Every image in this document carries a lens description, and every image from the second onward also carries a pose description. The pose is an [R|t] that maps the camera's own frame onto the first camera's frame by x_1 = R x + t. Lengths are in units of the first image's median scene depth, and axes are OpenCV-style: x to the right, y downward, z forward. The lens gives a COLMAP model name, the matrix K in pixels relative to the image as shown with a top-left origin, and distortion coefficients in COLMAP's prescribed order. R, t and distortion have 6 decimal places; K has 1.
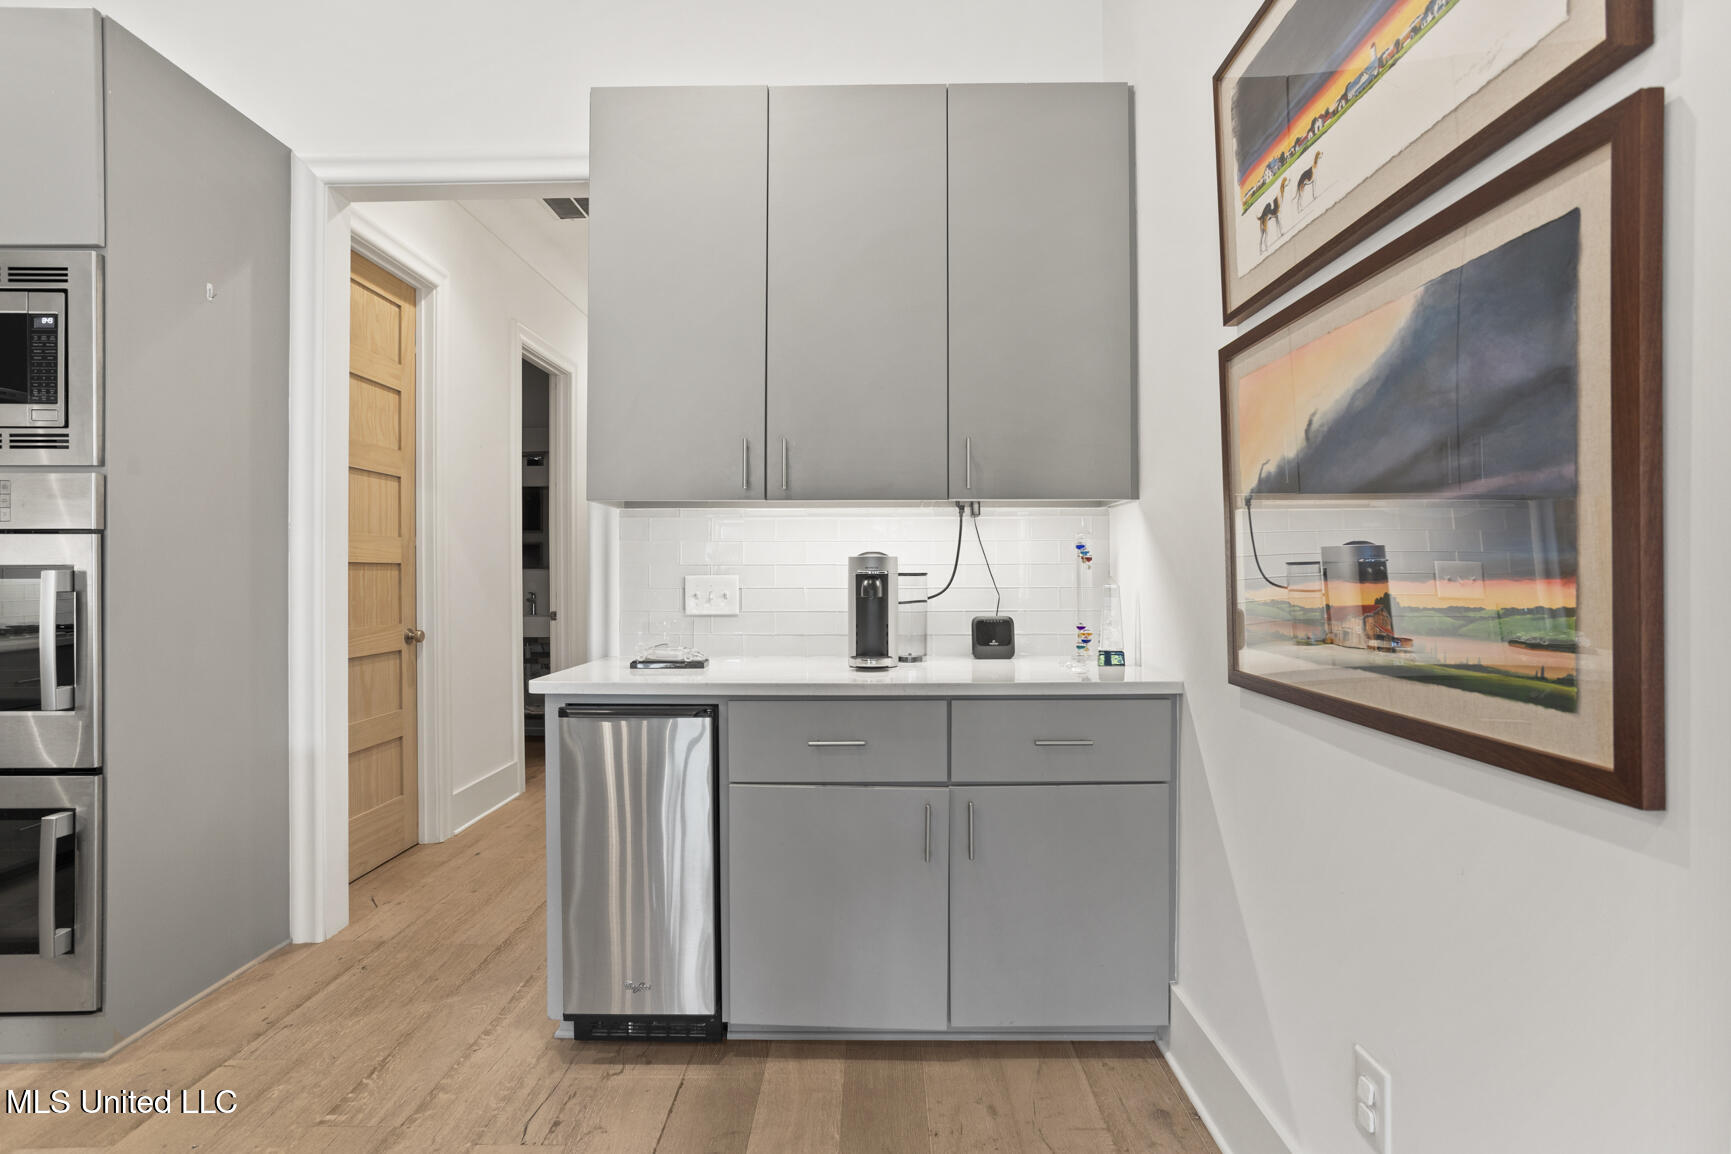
lens RADIAL K [[835.7, 0, 865.5], [0, 835.7, 577.0], [0, 0, 1]] dist [-0.043868, 0.027563]
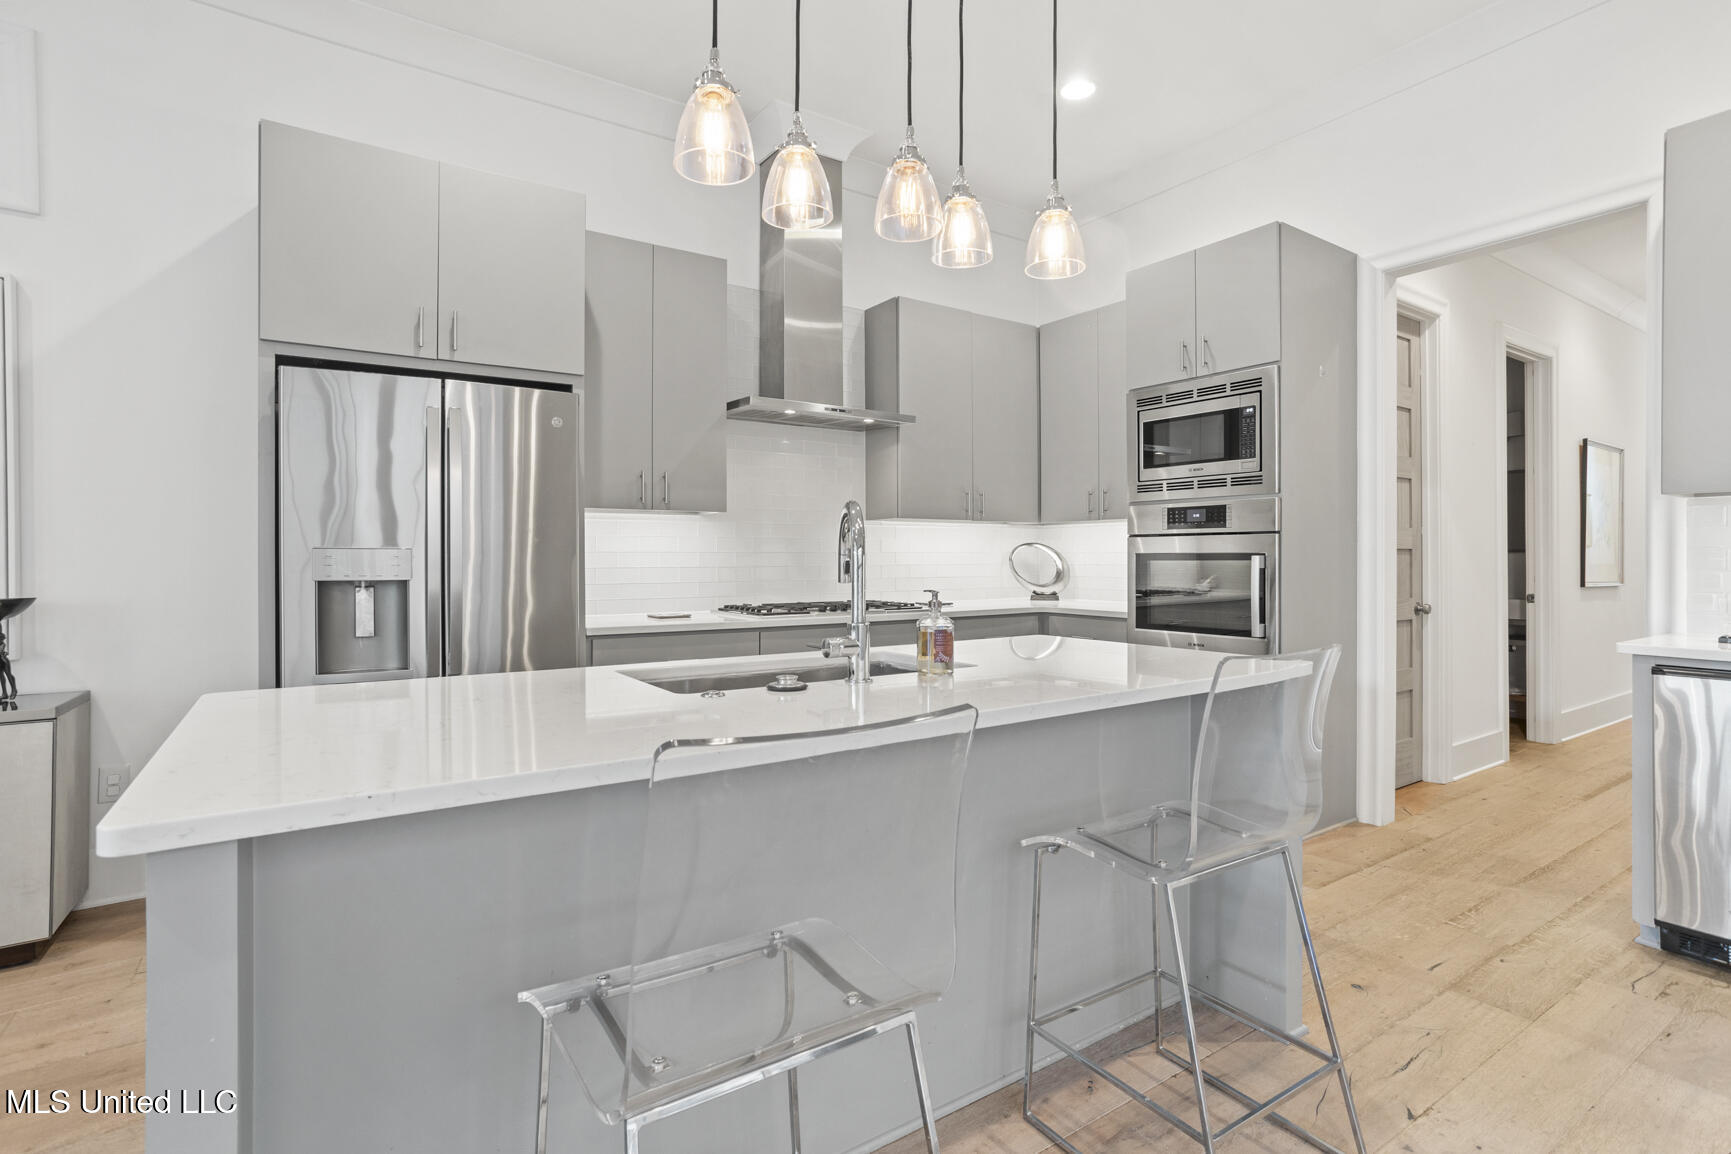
lens RADIAL K [[832.8, 0, 872.2], [0, 832.8, 557.6], [0, 0, 1]] dist [-0.039425, 0.026525]
pose [[0.573511, 0.000499, -0.819198, -0.028984], [-0.003186, 0.999994, -0.001621, 0.001753], [0.819191, 0.003539, 0.573509, -0.556005]]
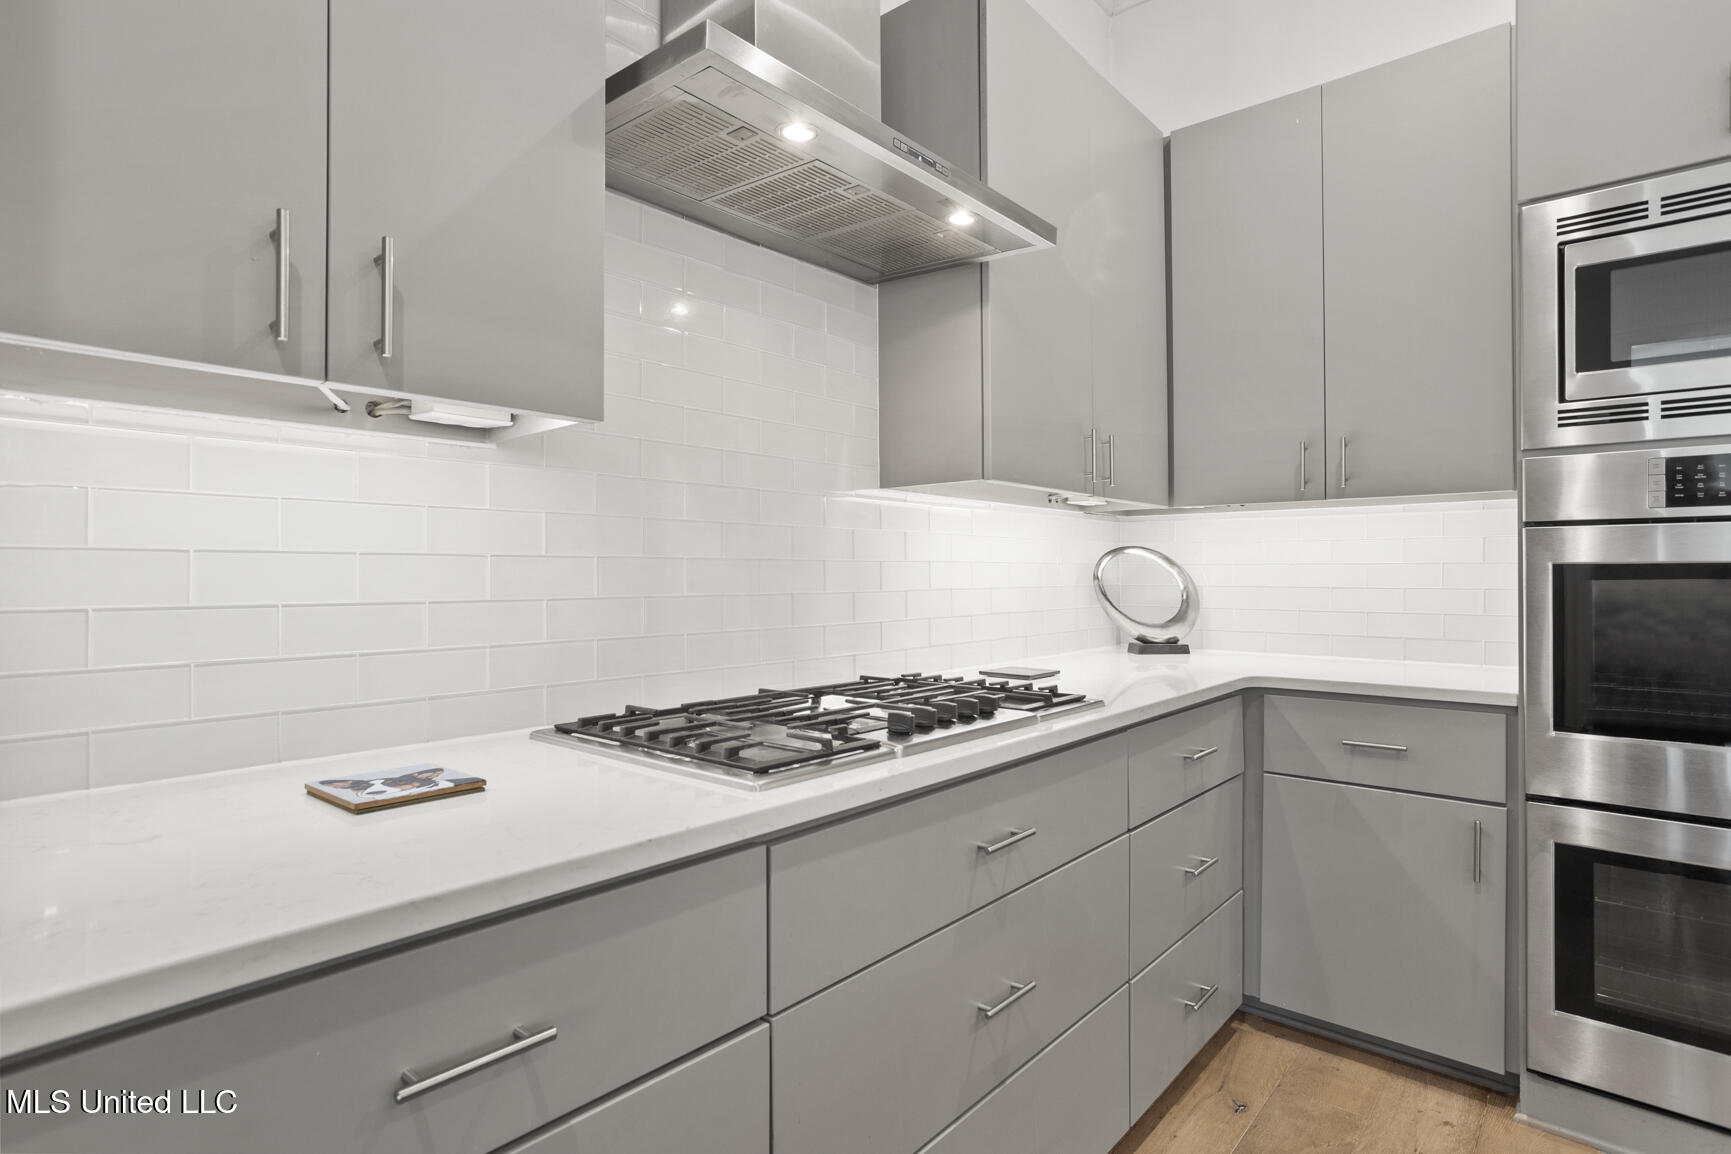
lens RADIAL K [[892.4, 0, 863.2], [0, 892.4, 568.7], [0, 0, 1]] dist [-0.051394, 0.029472]
pose [[0.765603, -0.004115, -0.643300, -1.093119], [-0.002394, 0.999954, -0.009245, 0.002388], [0.643309, 0.008618, 0.765558, -0.147446]]
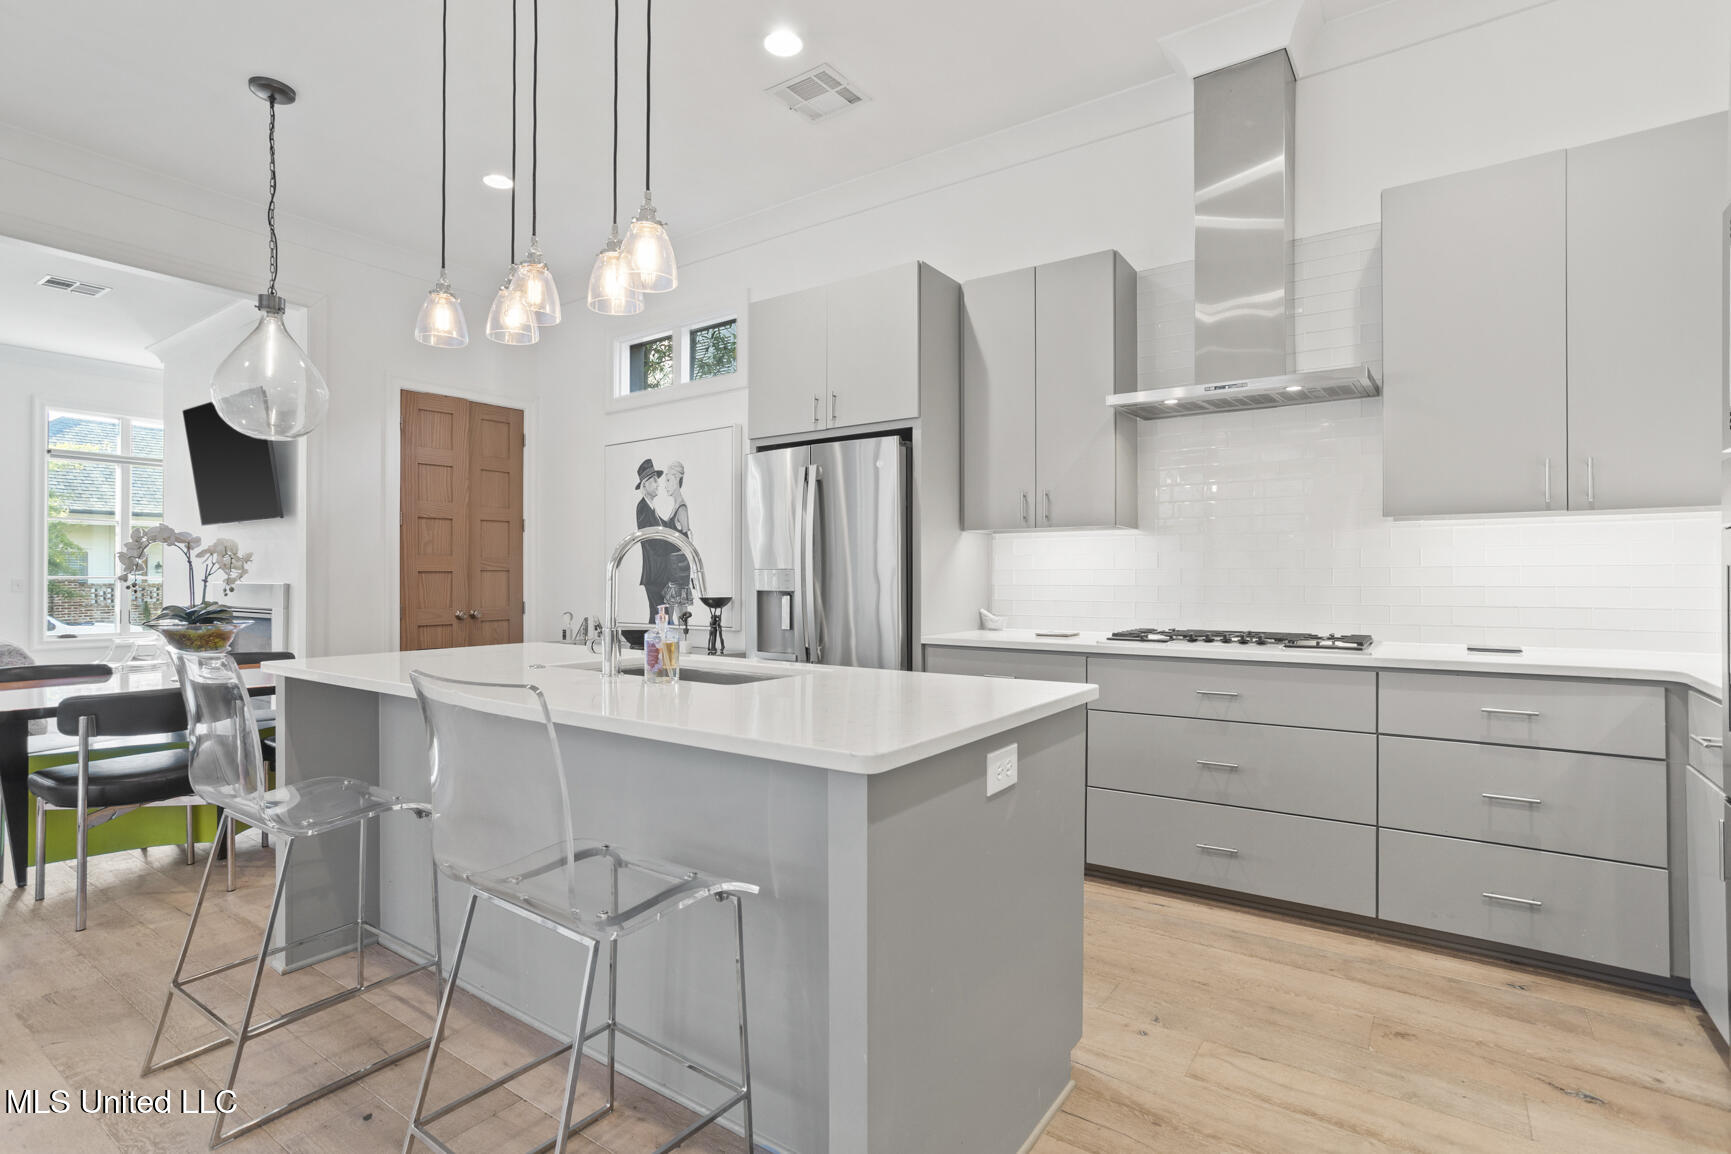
lens RADIAL K [[846.8, 0, 871.1], [0, 846.8, 558.1], [0, 0, 1]] dist [-0.043022, 0.028378]
pose [[-0.553914, -0.021439, -0.832298, -0.034638], [-0.003674, 0.999722, -0.023306, 0.007156], [0.832566, -0.009851, -0.553839, 0.652365]]
